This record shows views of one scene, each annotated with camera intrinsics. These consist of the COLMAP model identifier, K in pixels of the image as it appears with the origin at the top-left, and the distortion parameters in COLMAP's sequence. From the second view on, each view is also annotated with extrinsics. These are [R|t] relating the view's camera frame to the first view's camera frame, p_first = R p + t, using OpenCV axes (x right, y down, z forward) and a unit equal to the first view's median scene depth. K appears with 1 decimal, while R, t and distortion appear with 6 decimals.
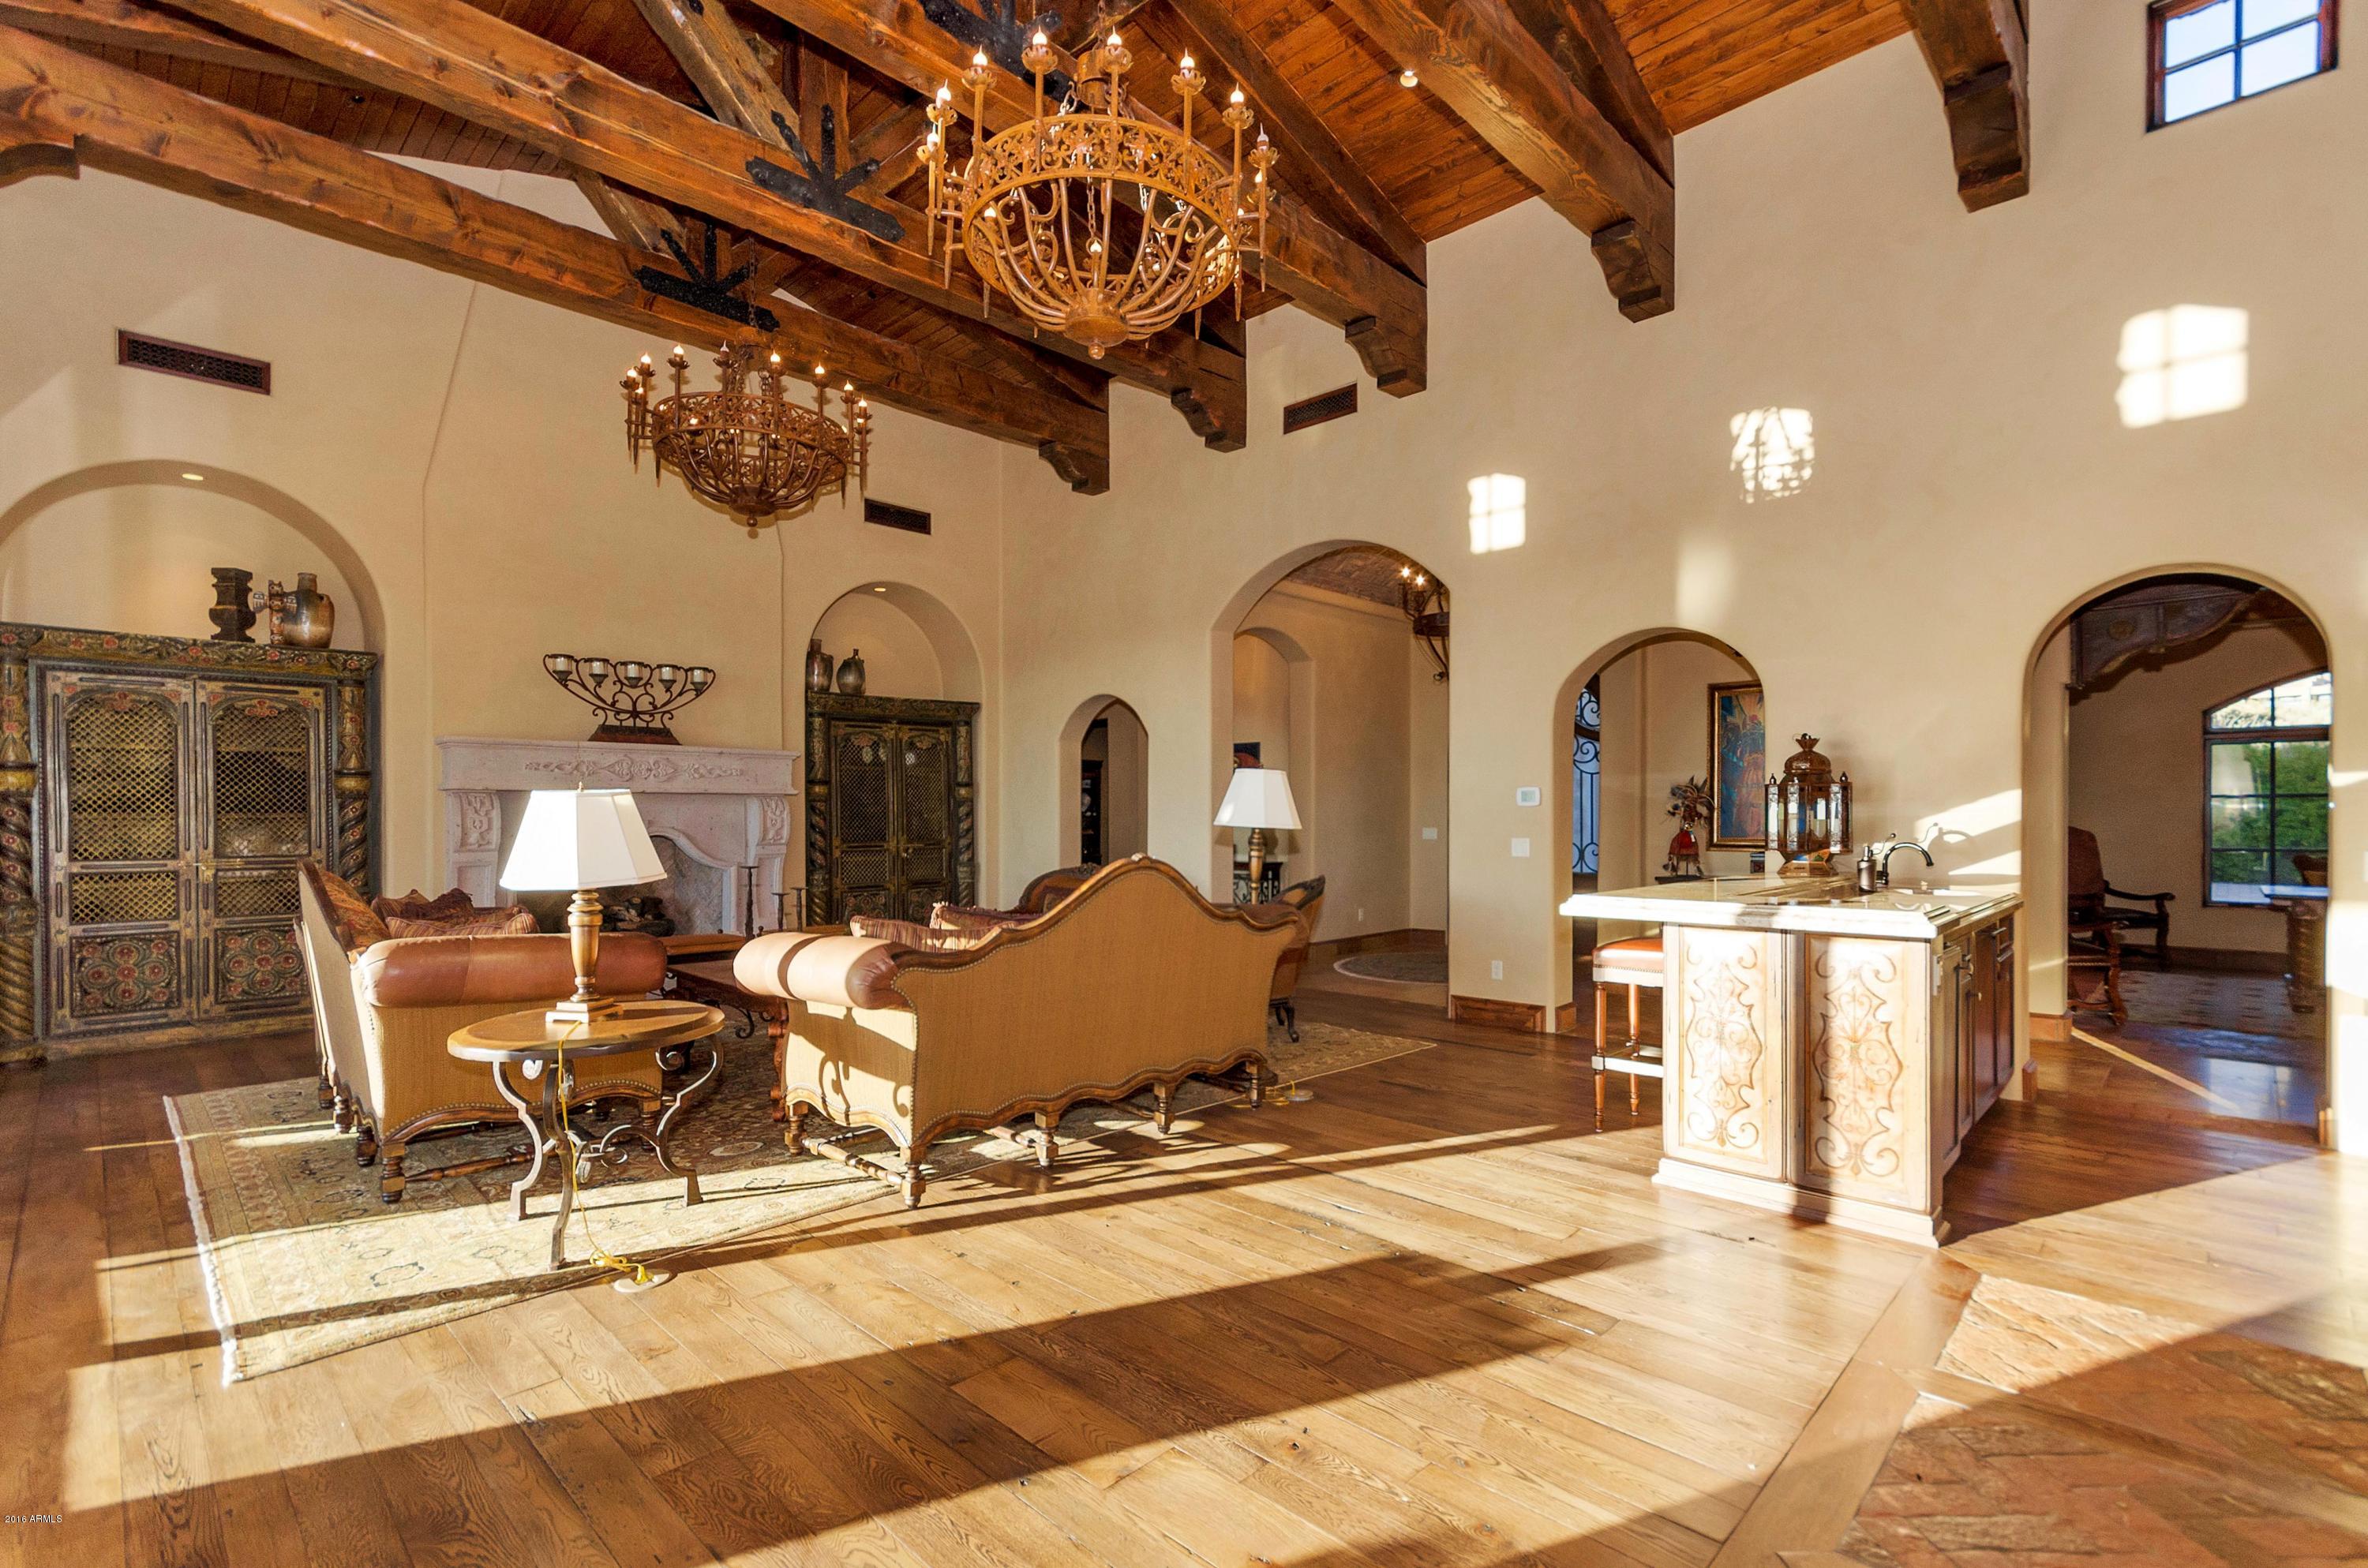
lens RADIAL K [[1080.0, 0, 1195.6], [0, 1080.0, 815.6], [0, 0, 1]] dist [0.001273, -0.000155]
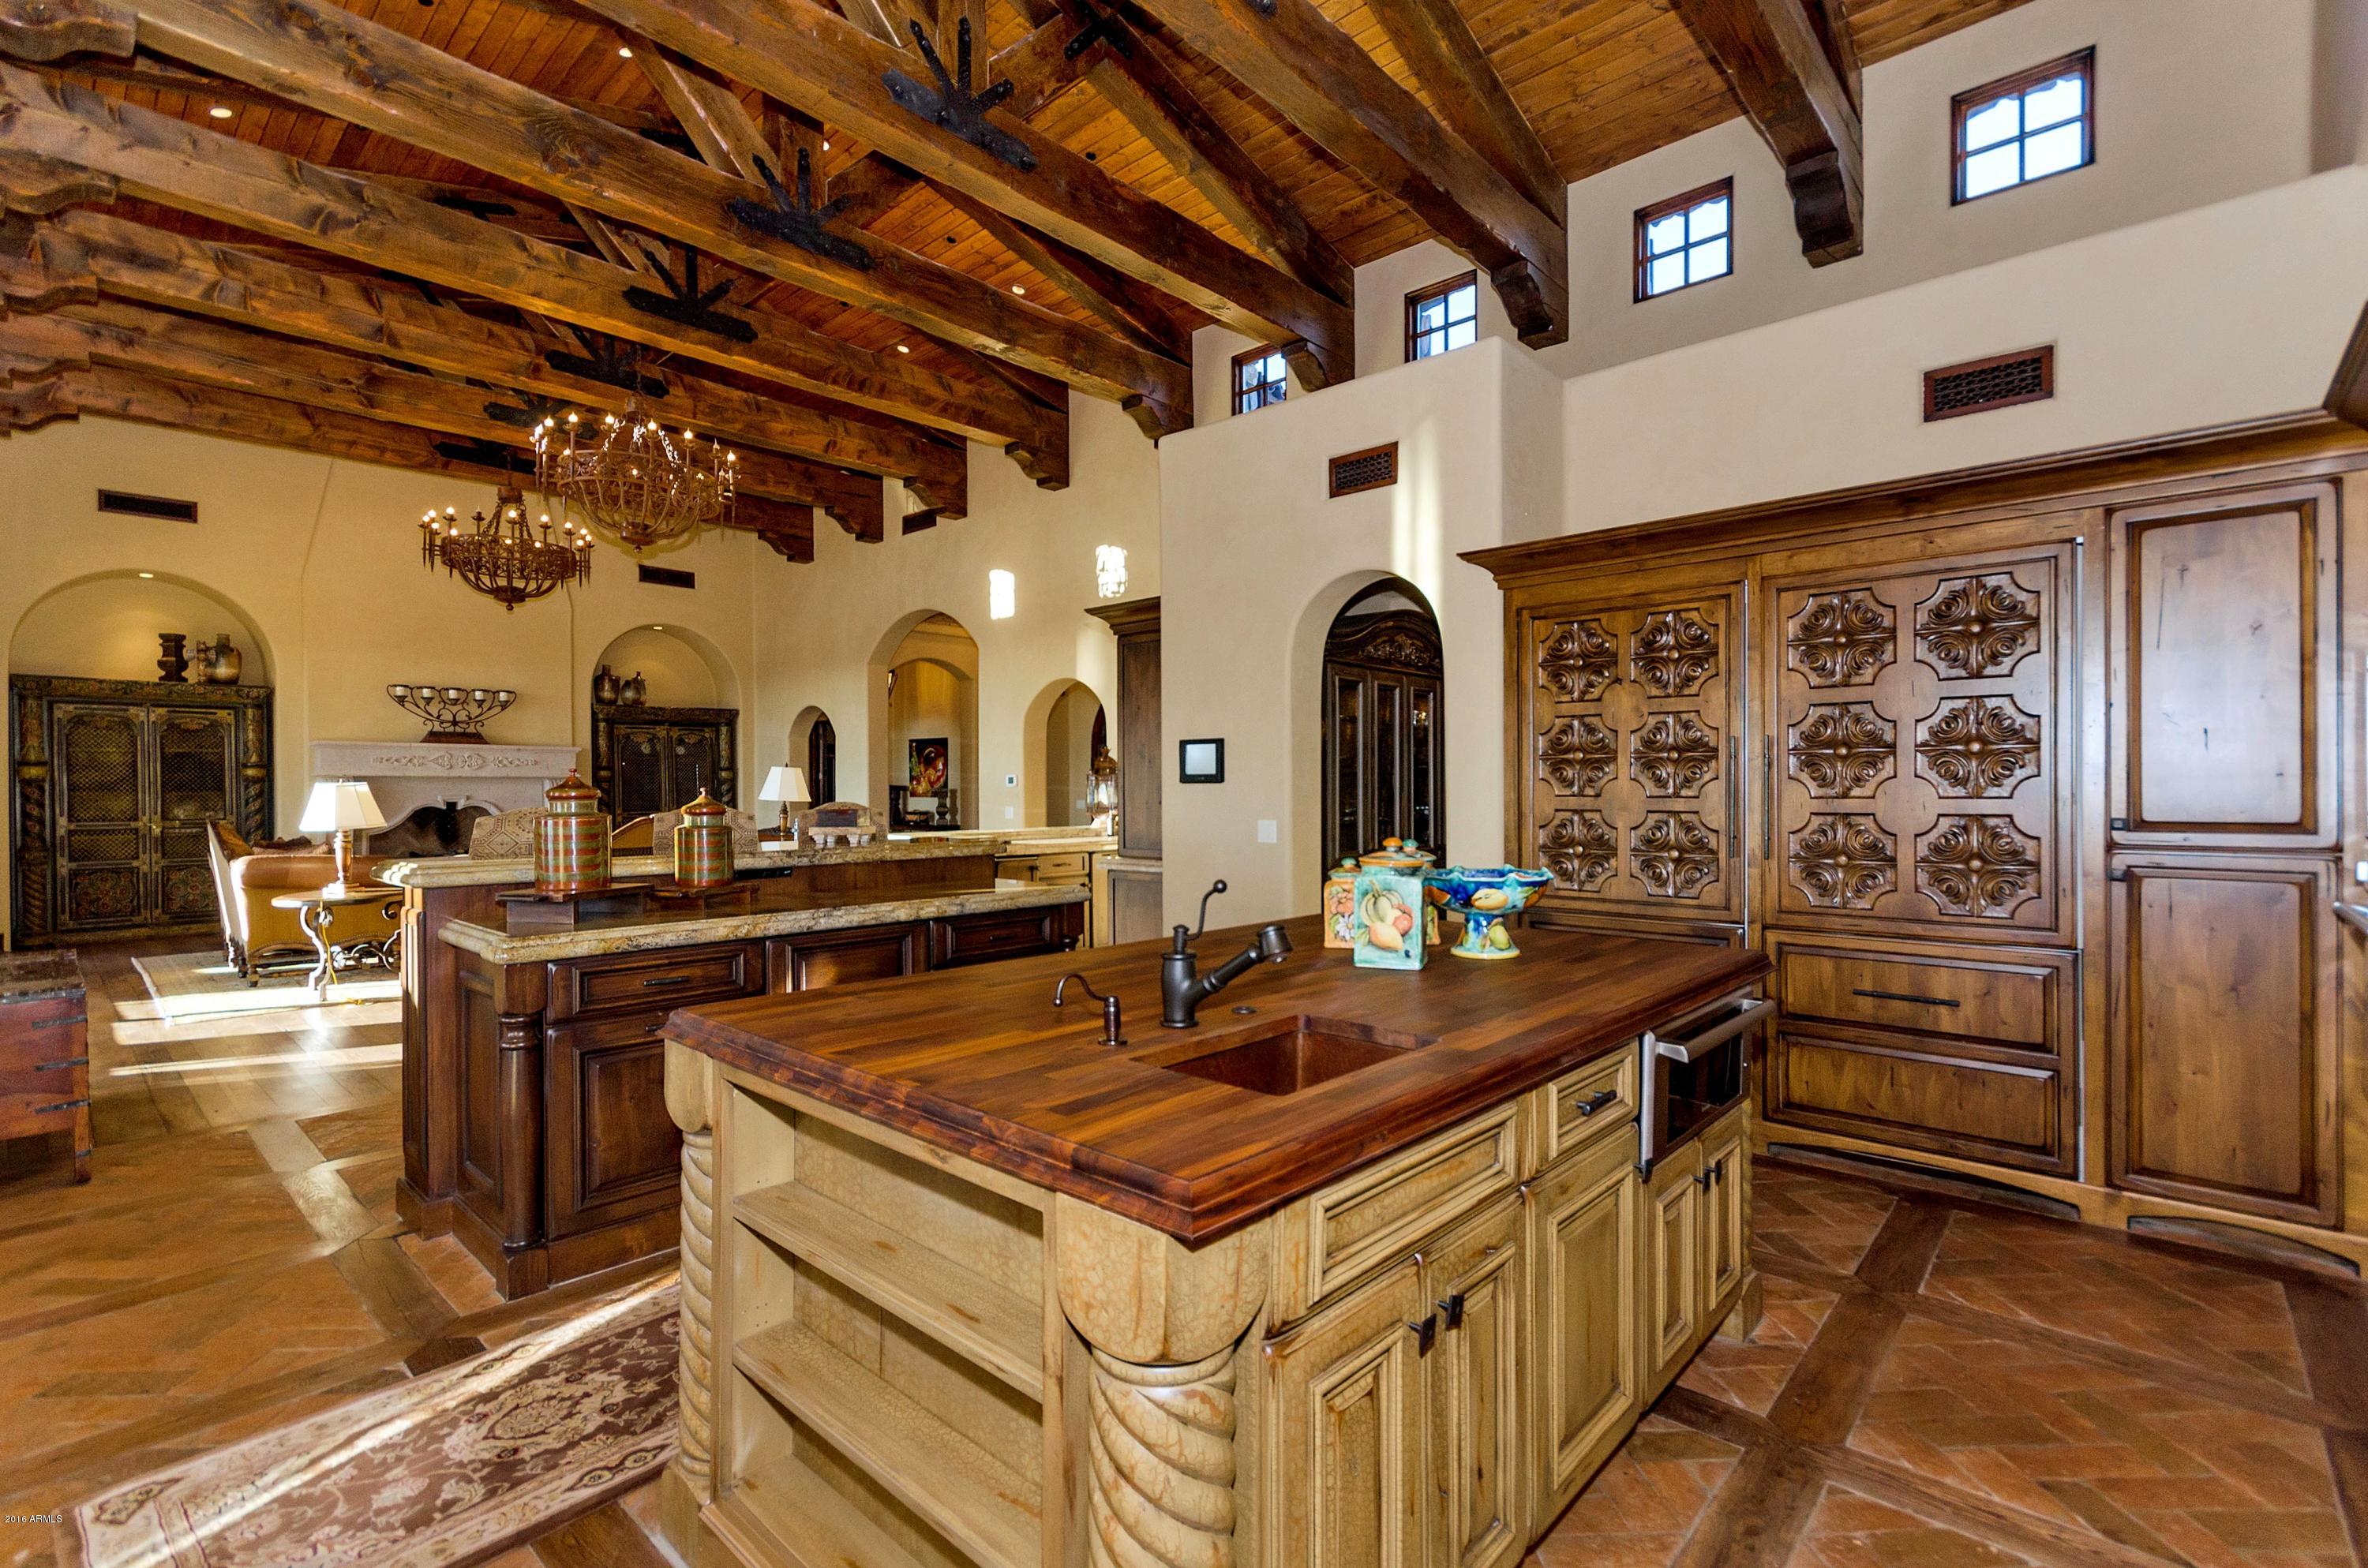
lens RADIAL K [[1080.0, 0, 1202.6], [0, 1080.0, 792.8], [0, 0, 1]] dist [0.001273, -0.000155]
pose [[0.999573, -0.000071, 0.029228, 0.544714], [-0.000055, 0.999991, 0.004314, -0.007327], [-0.029228, -0.004313, 0.999563, -0.599131]]
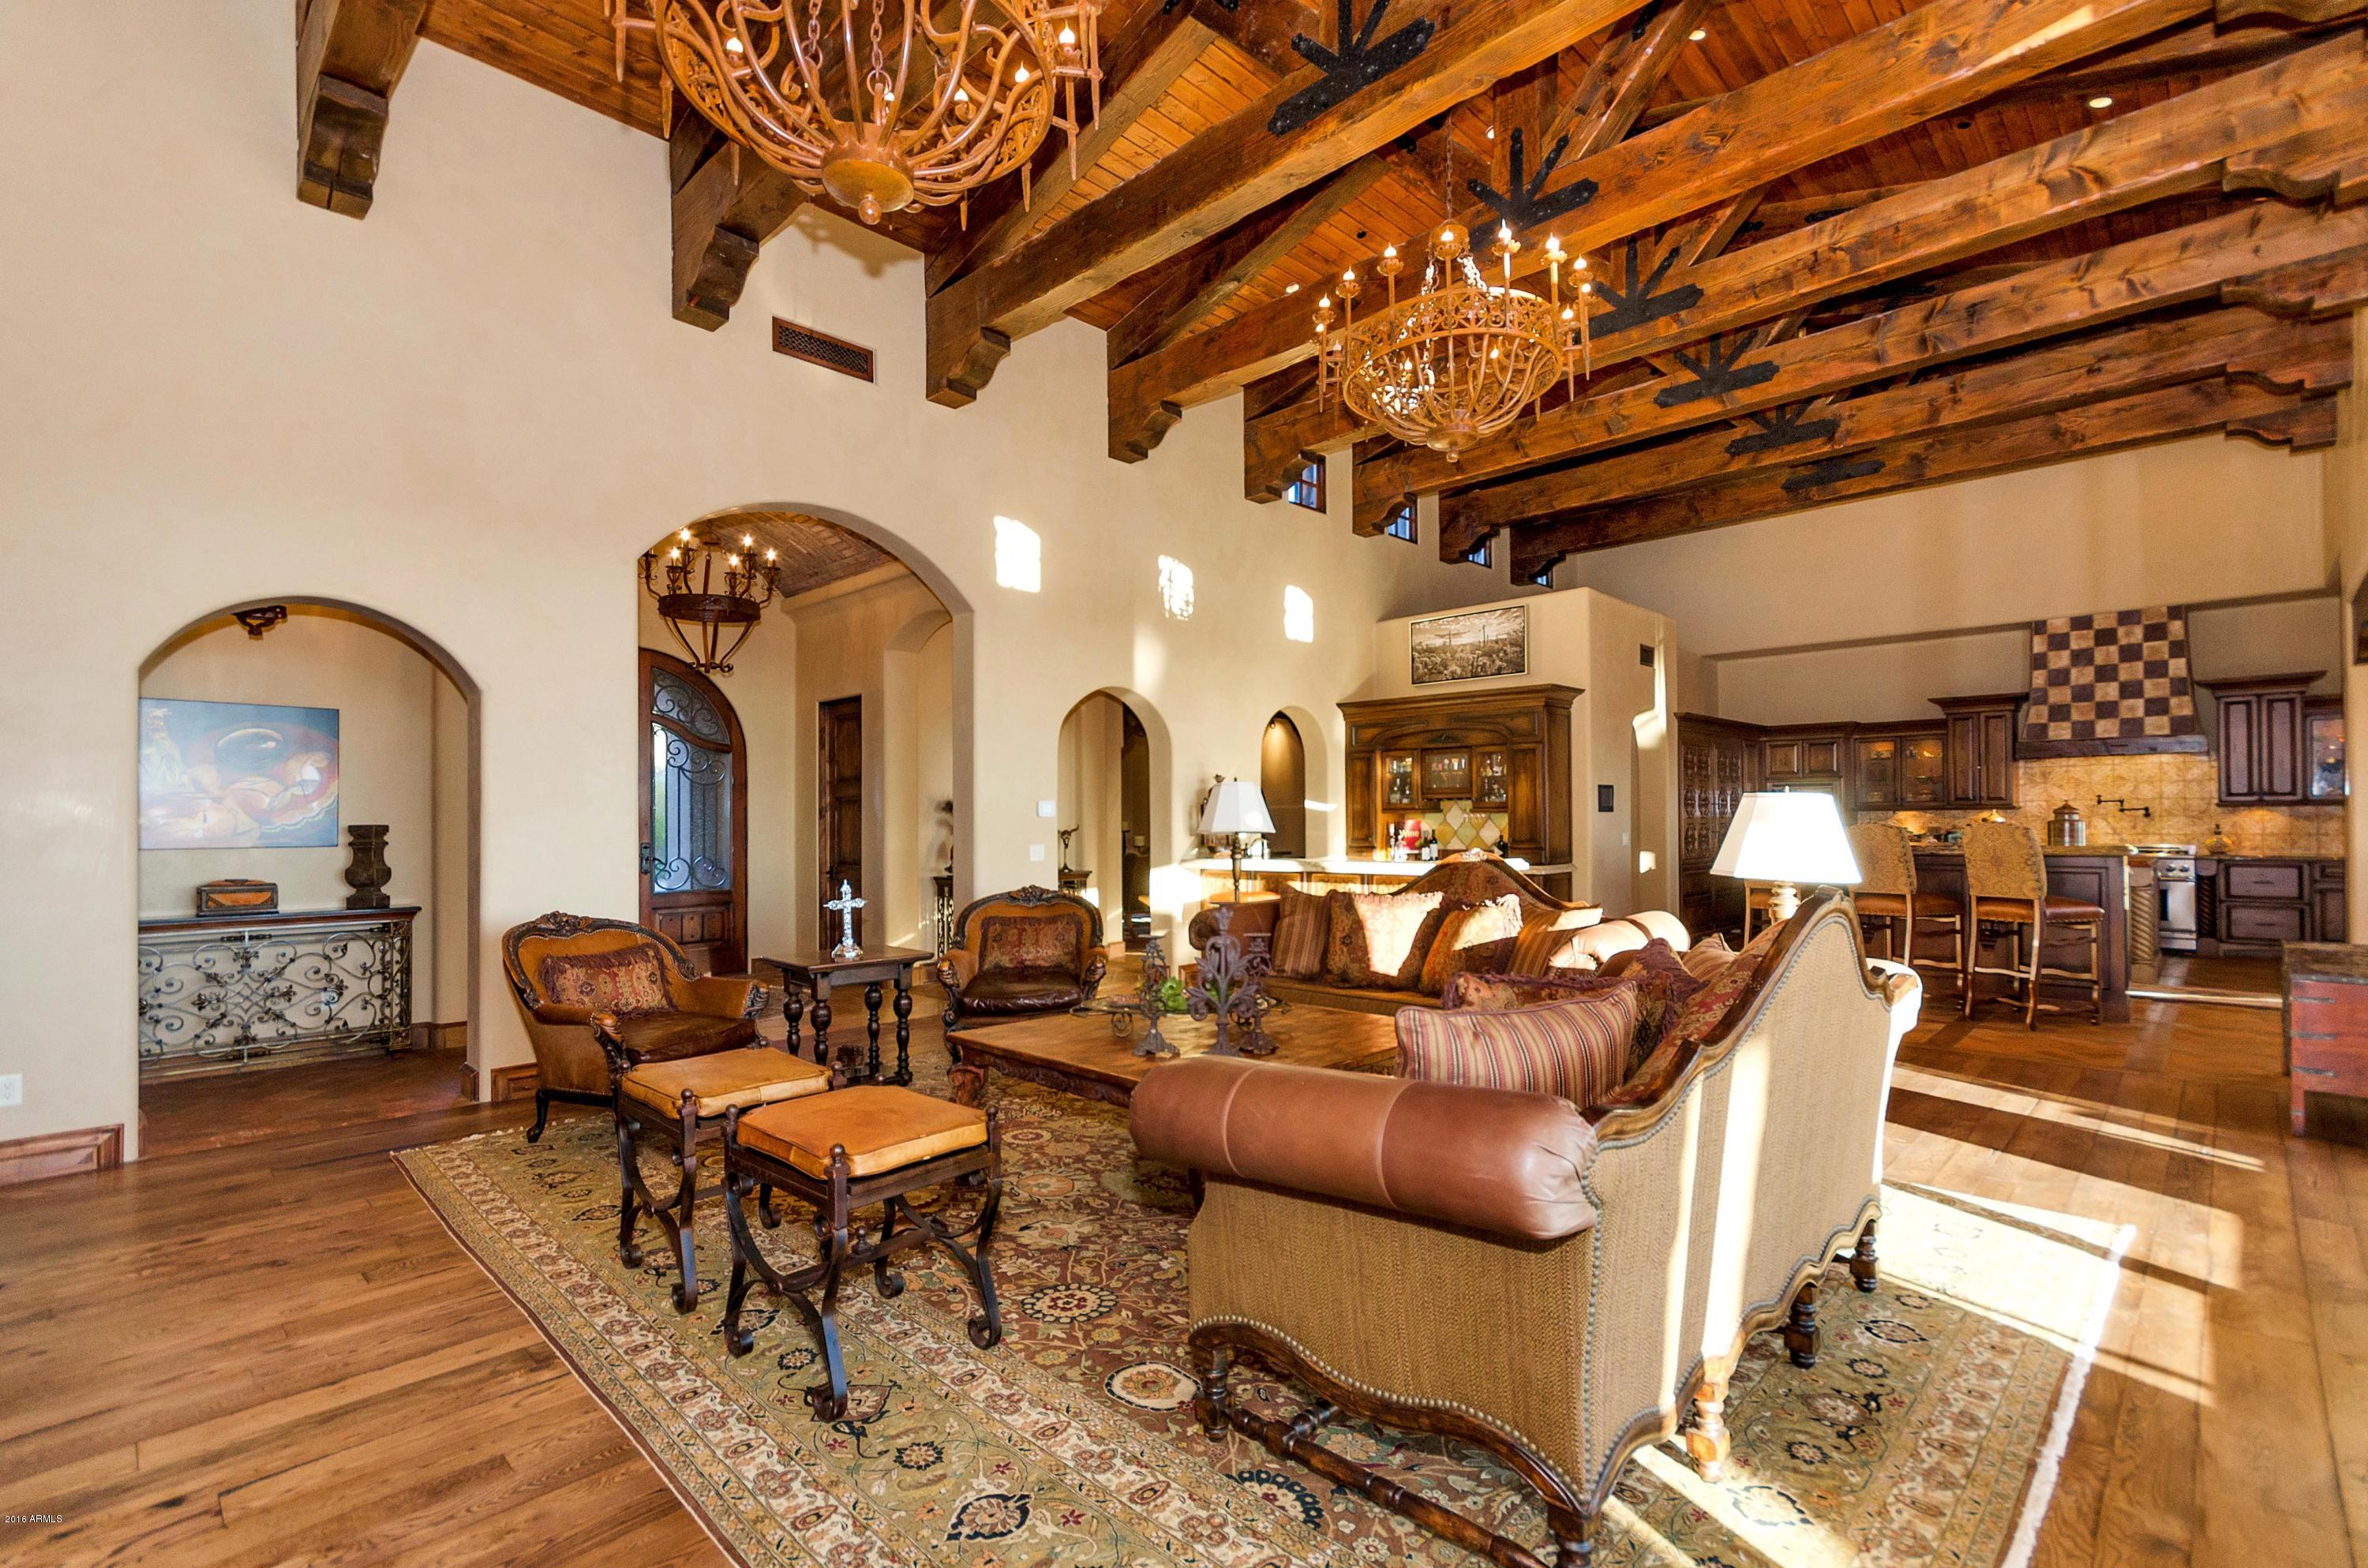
lens RADIAL K [[1080.0, 0, 1187.0], [0, 1080.0, 805.8], [0, 0, 1]] dist [0.001273, -0.000155]
pose [[-0.002421, 0.016666, 0.999858, -0.876067], [0.003978, 0.999853, -0.016657, 0.002143], [-0.999989, 0.003937, -0.002487, 0.847385]]
